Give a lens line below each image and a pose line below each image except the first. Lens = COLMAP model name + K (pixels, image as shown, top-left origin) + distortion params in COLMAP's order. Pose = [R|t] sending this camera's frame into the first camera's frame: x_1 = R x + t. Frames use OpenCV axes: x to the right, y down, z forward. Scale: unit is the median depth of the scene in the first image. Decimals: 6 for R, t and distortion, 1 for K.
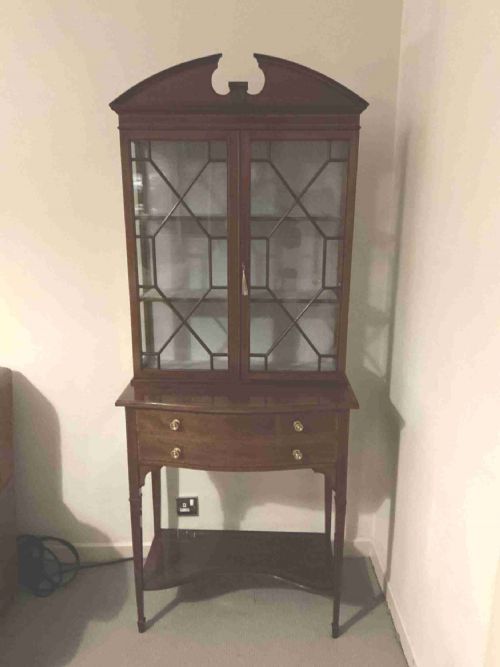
lens RADIAL K [[549.4, 0, 250.7], [0, 549.4, 334.3], [0, 0, 1]] dist [0.086485, -0.153557]
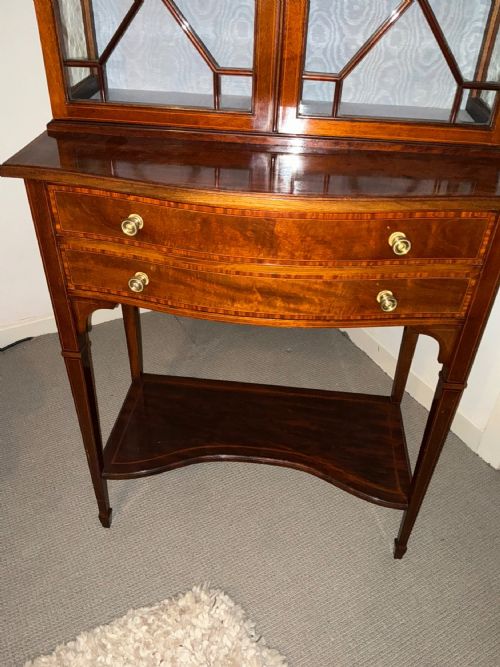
lens RADIAL K [[549.4, 0, 247.6], [0, 549.4, 328.4], [0, 0, 1]] dist [0.086485, -0.153557]
pose [[0.997343, 0.061821, -0.038526, -0.016483], [-0.043484, 0.929606, 0.365982, 0.068614], [0.058439, -0.363334, 0.929824, 0.530502]]
